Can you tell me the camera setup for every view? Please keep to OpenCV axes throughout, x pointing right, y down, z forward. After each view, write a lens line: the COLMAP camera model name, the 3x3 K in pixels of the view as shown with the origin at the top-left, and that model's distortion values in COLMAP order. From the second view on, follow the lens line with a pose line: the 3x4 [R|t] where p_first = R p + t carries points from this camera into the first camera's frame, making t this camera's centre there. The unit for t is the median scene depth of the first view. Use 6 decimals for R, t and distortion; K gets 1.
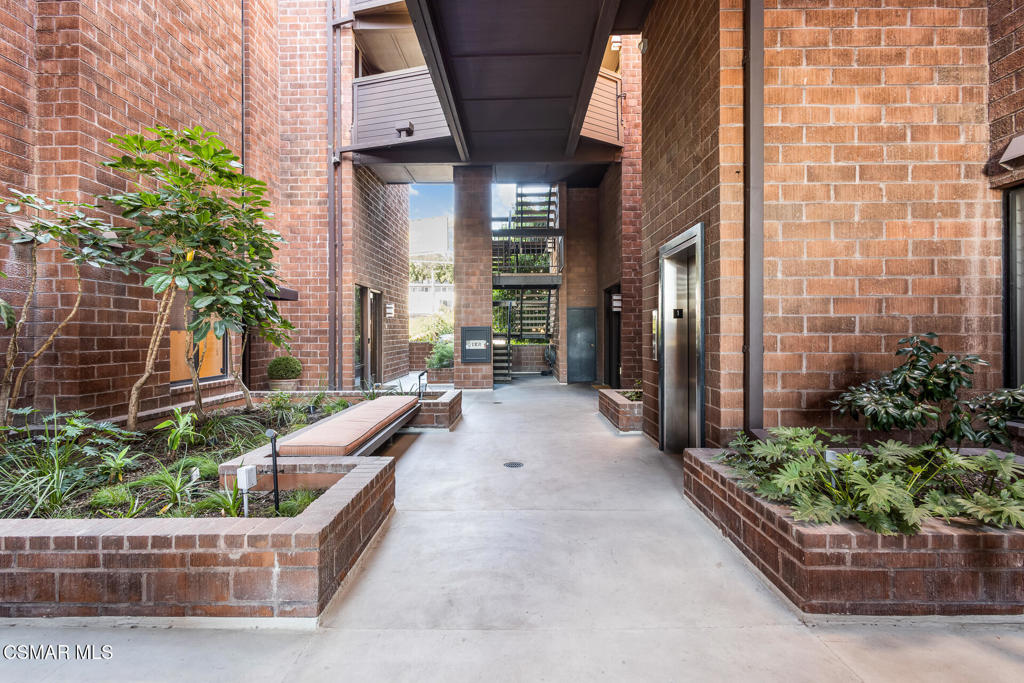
lens RADIAL K [[473.3, 0, 512.4], [0, 473.3, 336.3], [0, 0, 1]] dist [0.013790, -0.003465]
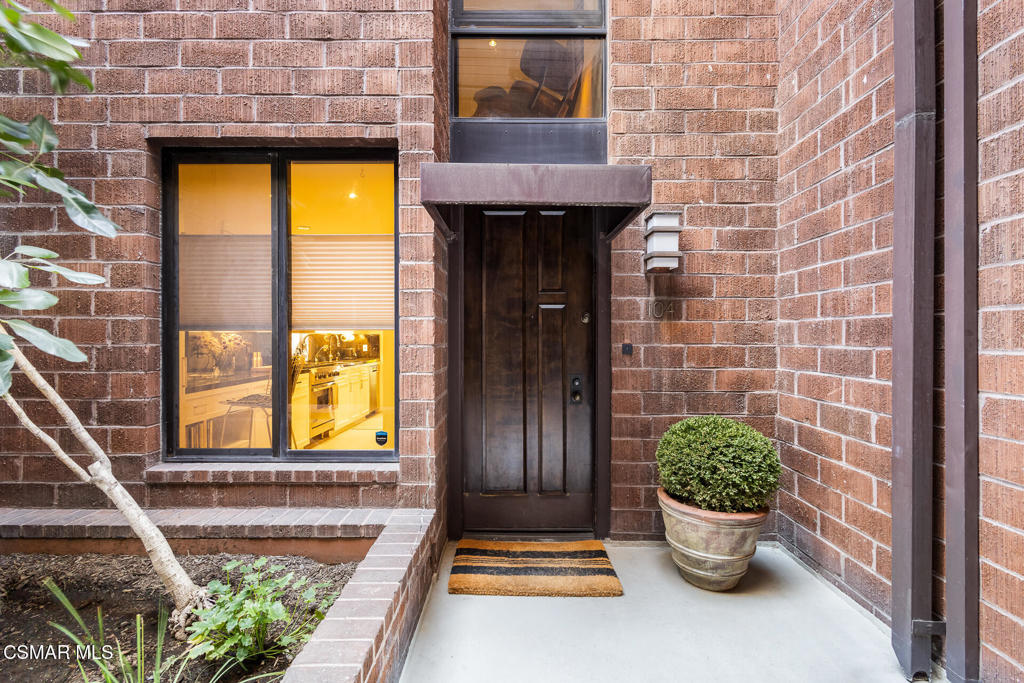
lens RADIAL K [[473.3, 0, 511.5], [0, 473.3, 338.5], [0, 0, 1]] dist [0.013790, -0.003465]
pose [[0.013136, 0.001713, -0.999912, -0.184973], [-0.005603, 0.999983, 0.001639, -0.004732], [0.999898, 0.005581, 0.013145, 0.824847]]
